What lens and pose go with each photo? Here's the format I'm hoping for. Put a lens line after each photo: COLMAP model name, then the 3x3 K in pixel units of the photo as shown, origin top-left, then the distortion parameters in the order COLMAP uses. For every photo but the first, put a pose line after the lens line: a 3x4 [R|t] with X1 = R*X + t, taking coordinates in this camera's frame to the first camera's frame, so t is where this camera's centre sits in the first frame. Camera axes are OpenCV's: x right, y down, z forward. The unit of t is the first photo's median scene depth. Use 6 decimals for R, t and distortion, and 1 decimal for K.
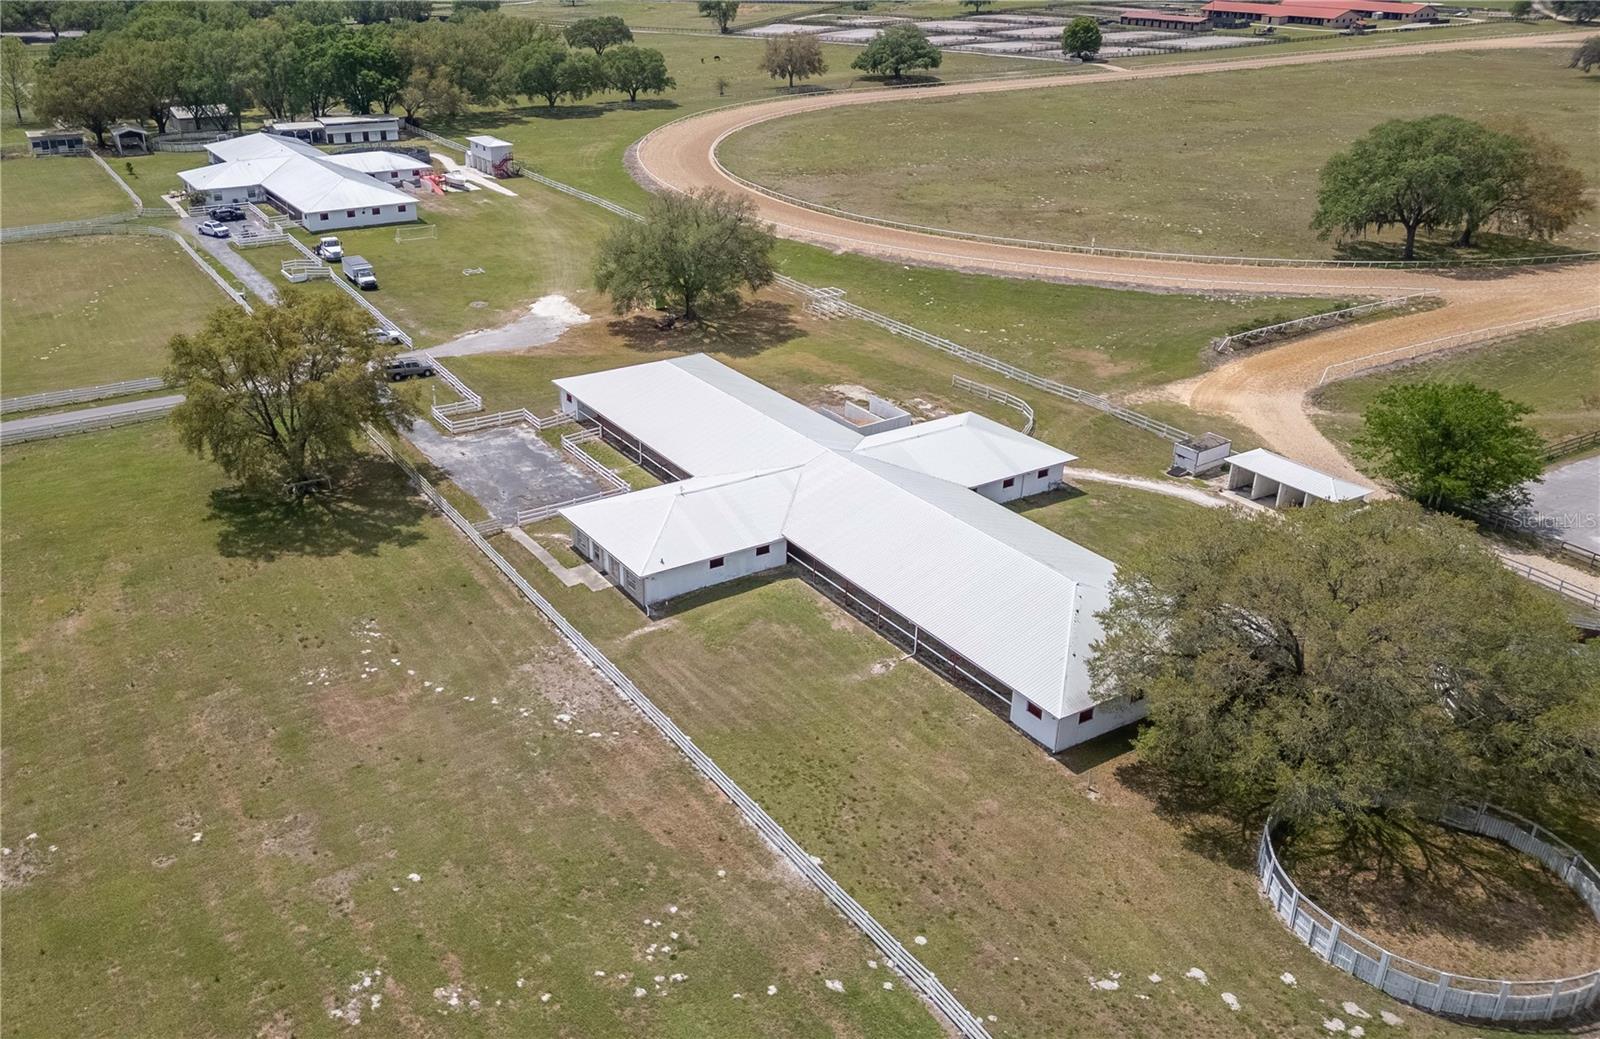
lens RADIAL K [[1261.7, 0, 695.0], [0, 1261.7, 518.2], [0, 0, 1]] dist [0.123303, -0.168573]
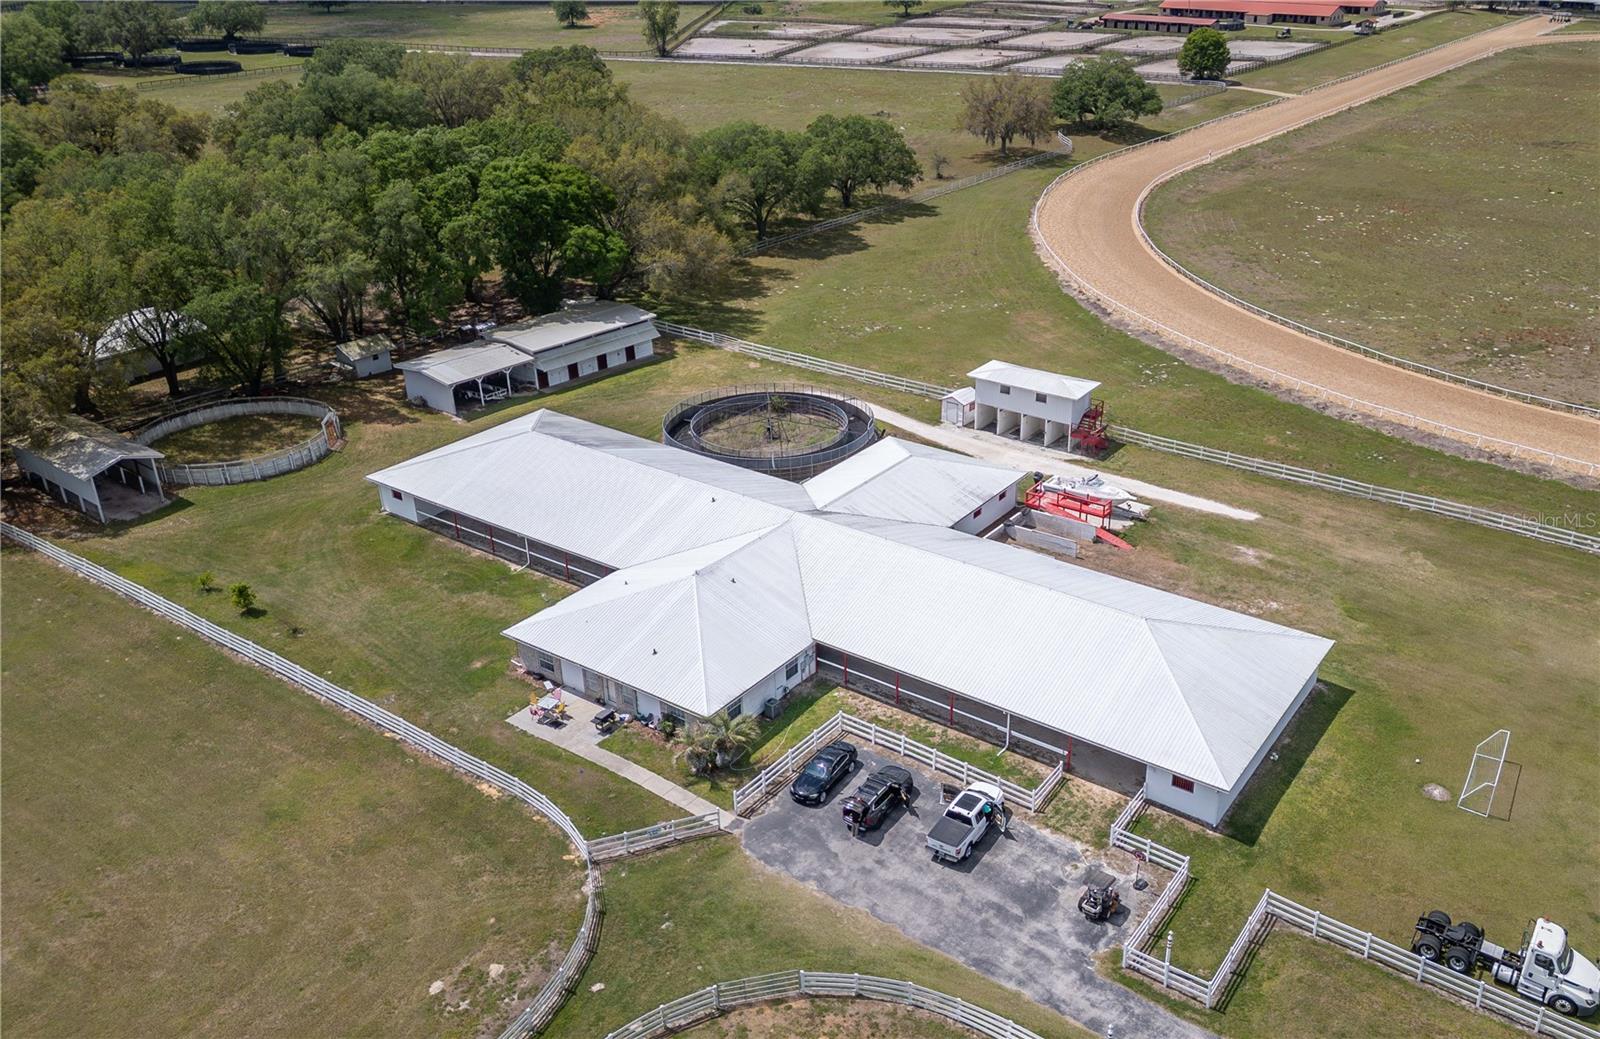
lens RADIAL K [[1306.8, 0, 897.6], [0, 1306.8, 520.4], [0, 0, 1]] dist [0.071526, -0.085265]
pose [[0.904224, -0.178065, 0.388165, -0.637878], [0.175386, 0.983576, 0.042643, -0.428401], [-0.389383, 0.029520, 0.920603, 0.898062]]
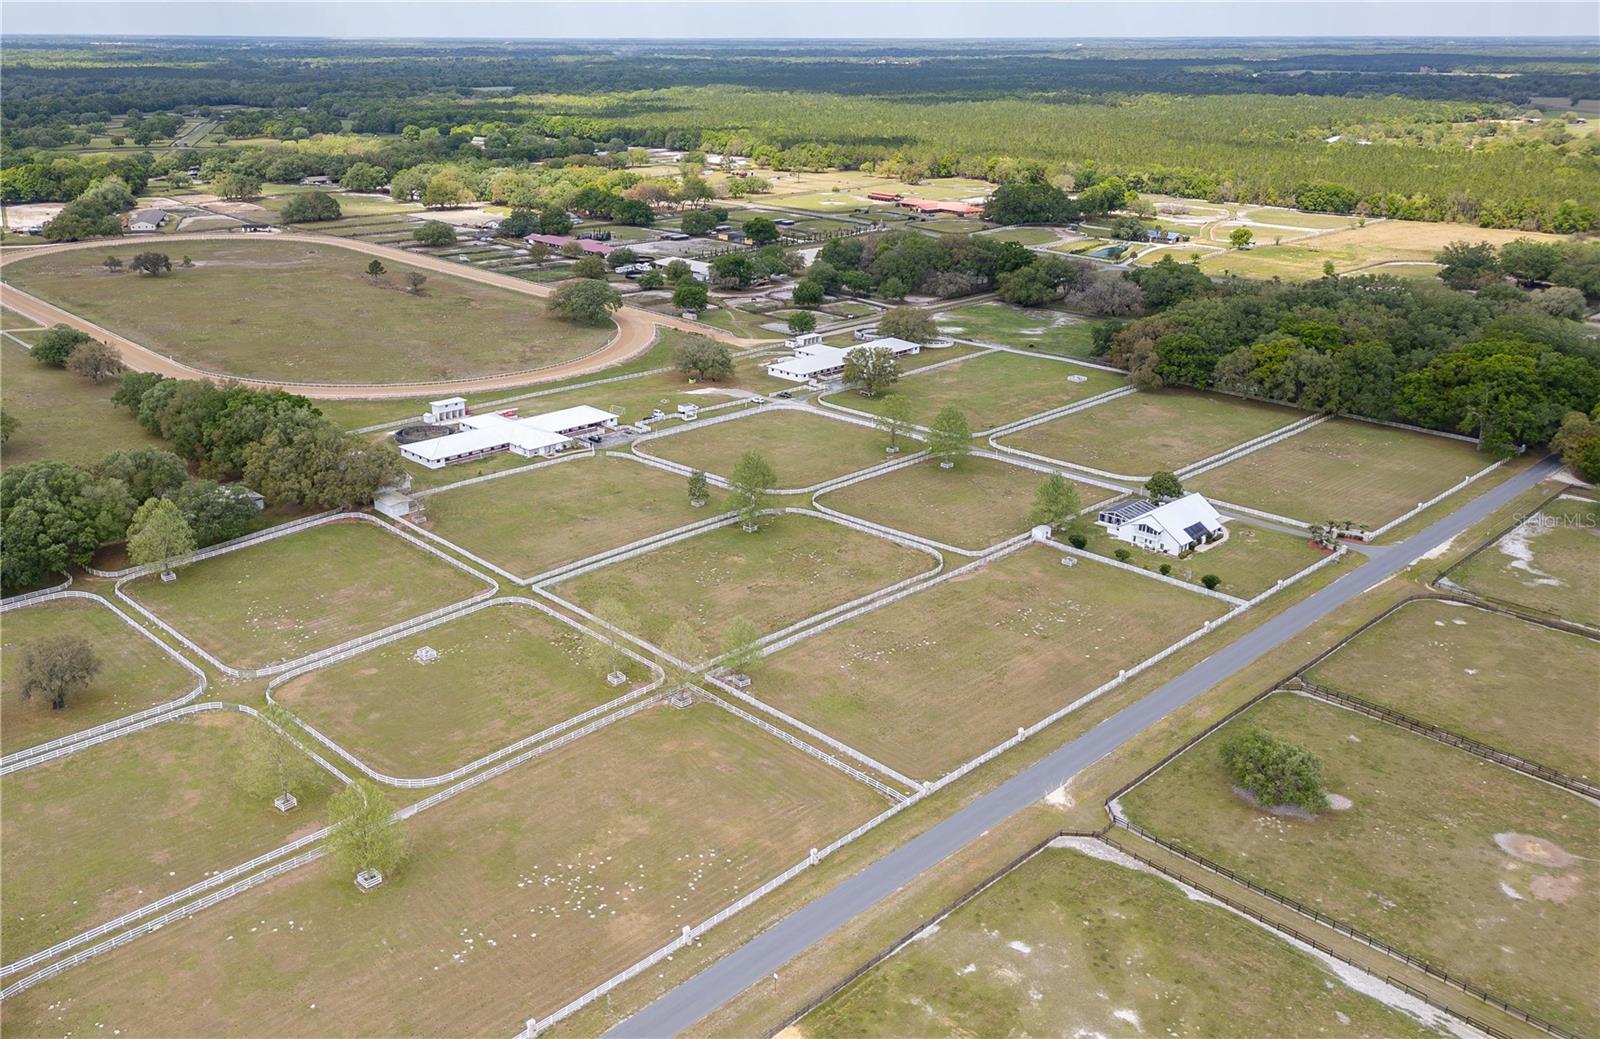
lens RADIAL K [[1286.3, 0, 674.7], [0, 1286.3, 519.3], [0, 0, 1]] dist [0.121641, -0.175249]
pose [[-0.185630, -0.342901, 0.920848, -2.981849], [0.423162, 0.817887, 0.389864, -1.132868], [-0.886834, 0.462038, -0.006722, 1.278212]]
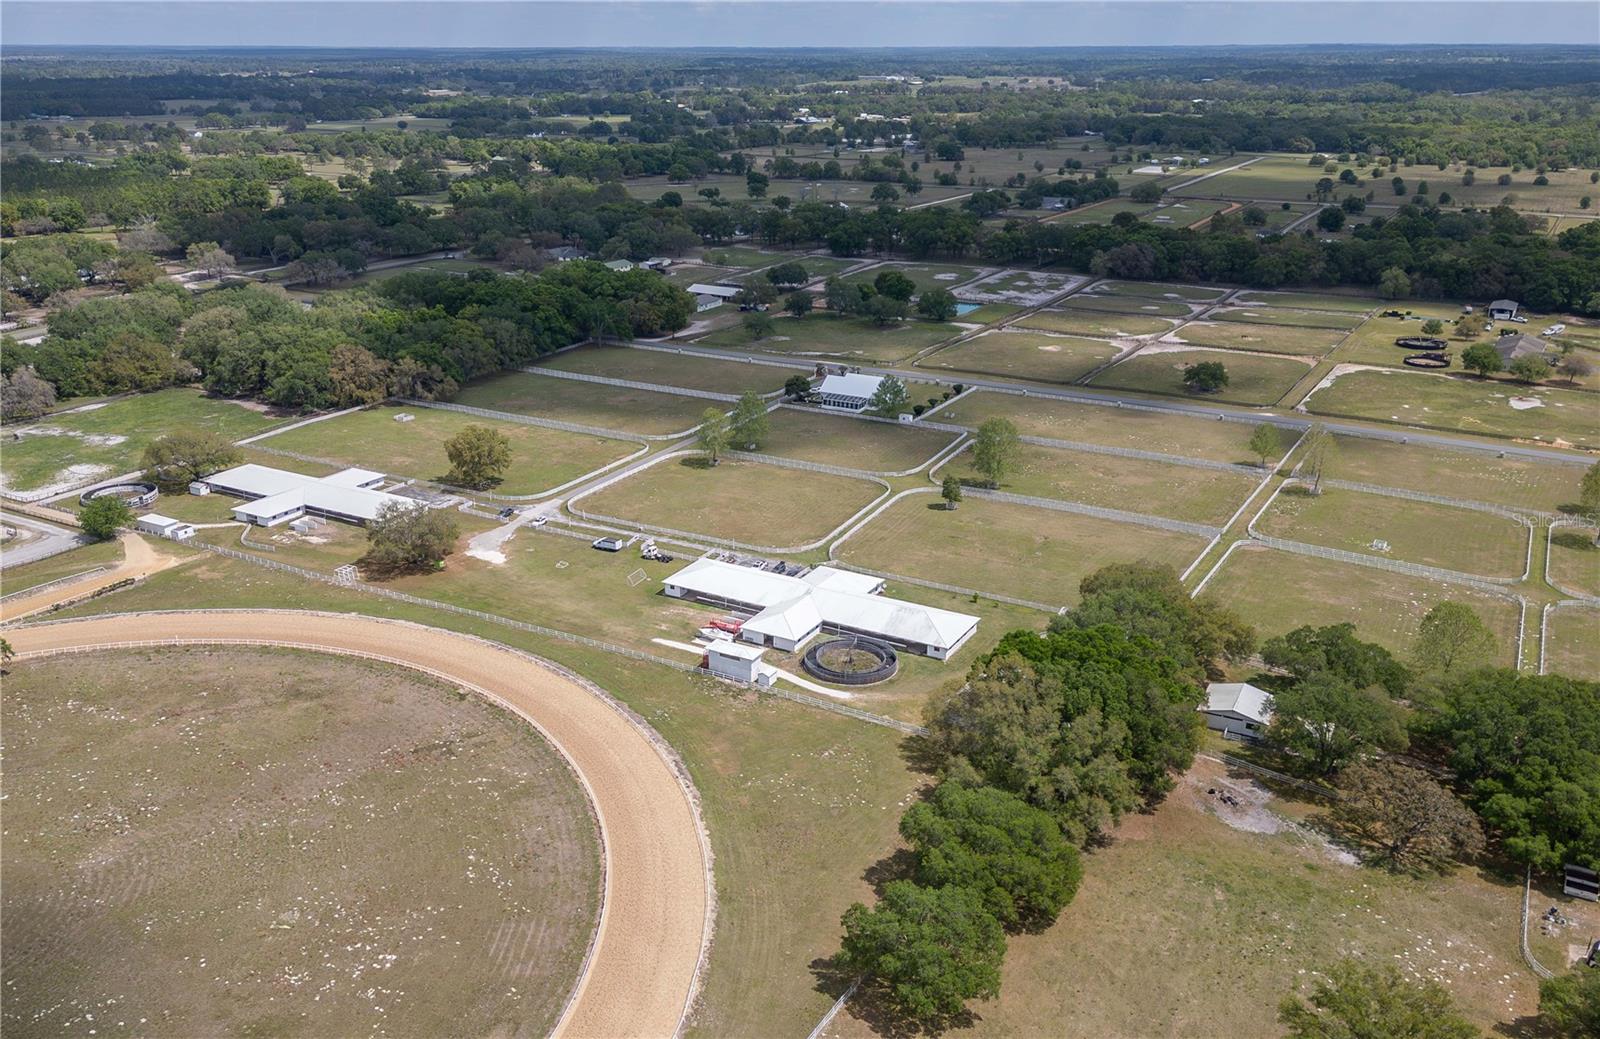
lens RADIAL K [[1375.7, 0, 720.9], [0, 1375.7, 514.4], [0, 0, 1]] dist [0.099220, -0.126896]
pose [[-0.885642, 0.153048, -0.438423, 0.518524], [-0.197332, 0.730602, 0.653668, -1.756137], [0.420355, 0.665430, -0.616850, 2.550276]]
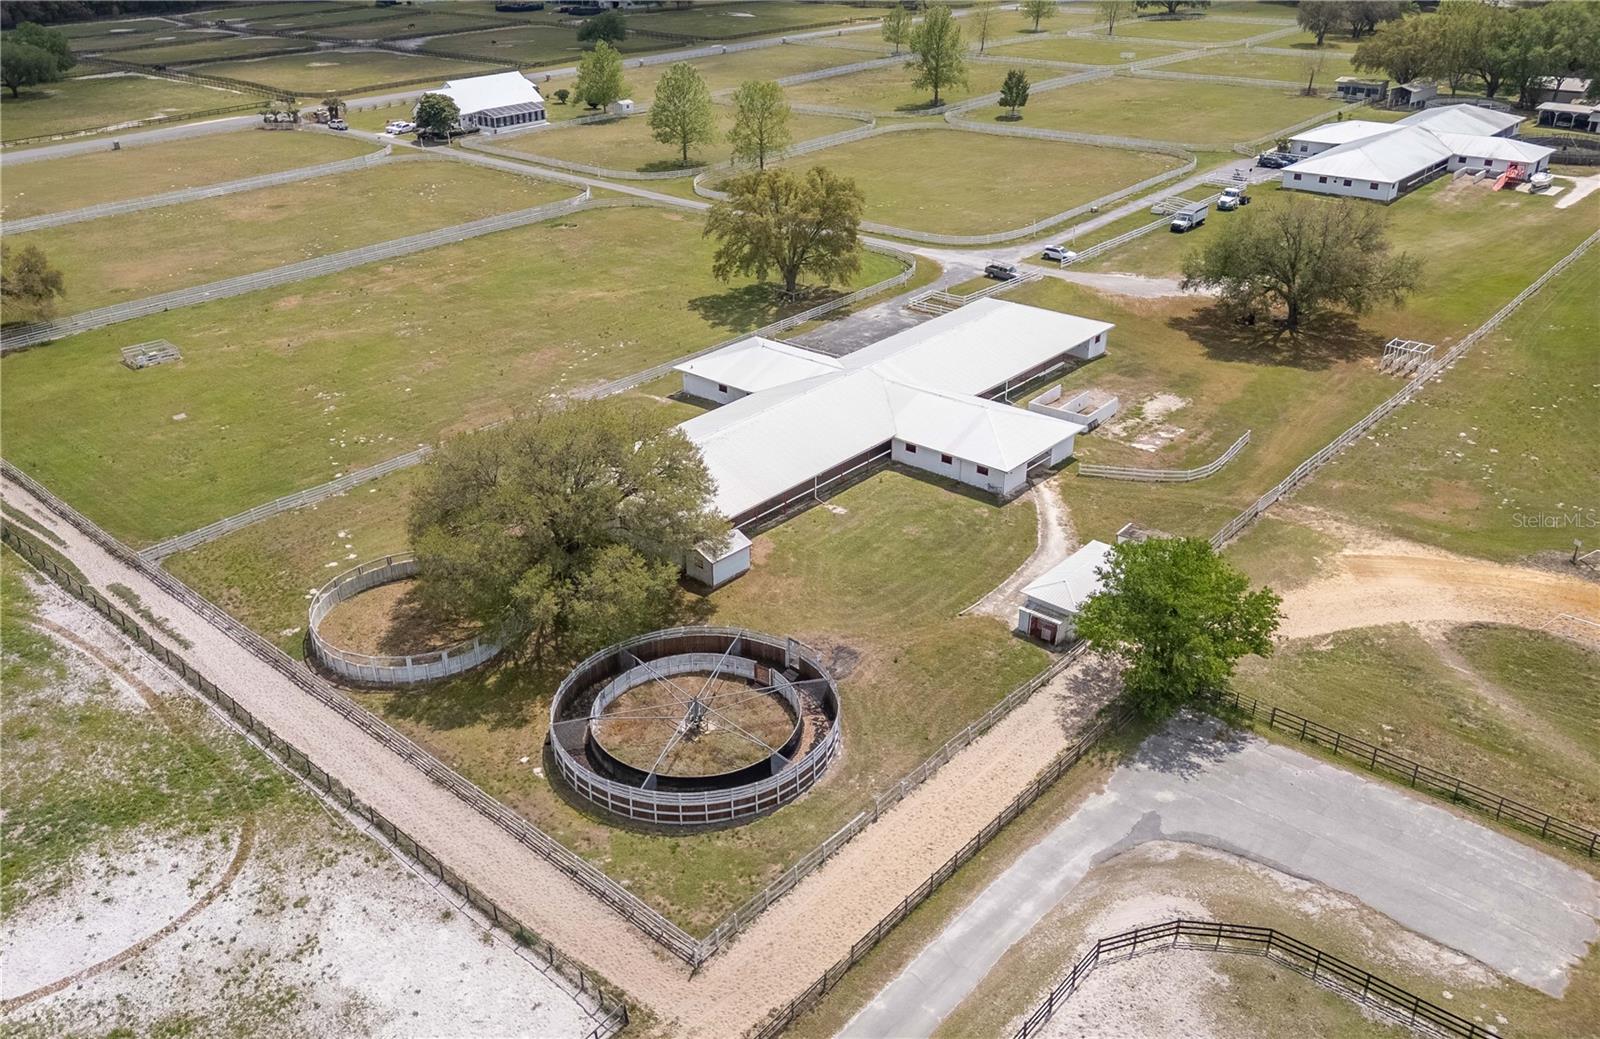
lens RADIAL K [[1292.3, 0, 792.6], [0, 1292.3, 518.9], [0, 0, 1]] dist [0.084250, -0.104463]
pose [[0.297614, 0.421491, -0.856605, 0.828712], [-0.390764, 0.872439, 0.293518, -0.180595], [0.871051, 0.247376, 0.424353, 0.296801]]
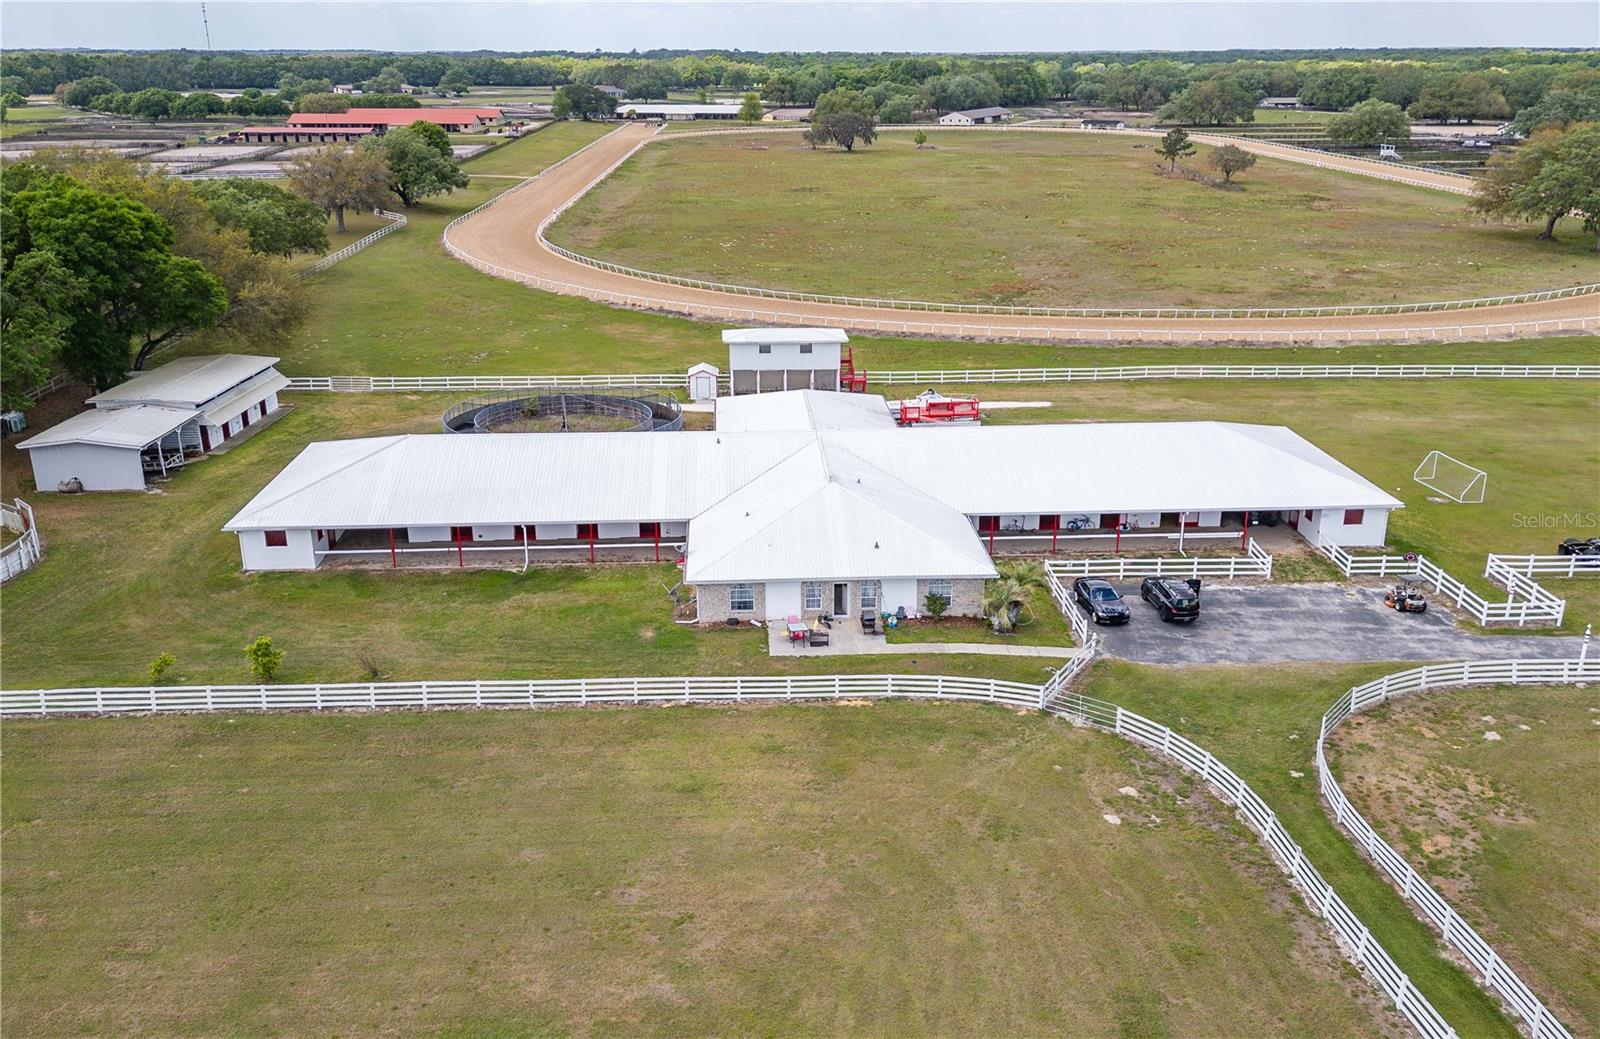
lens RADIAL K [[1373.2, 0, 800.0], [0, 1373.2, 519.5], [0, 0, 1]] dist [0.040289, -0.003482]
pose [[0.470668, -0.285801, 0.834739, -0.952060], [0.381110, 0.919127, 0.099805, -0.440906], [-0.795755, 0.271152, 0.541525, 1.158344]]
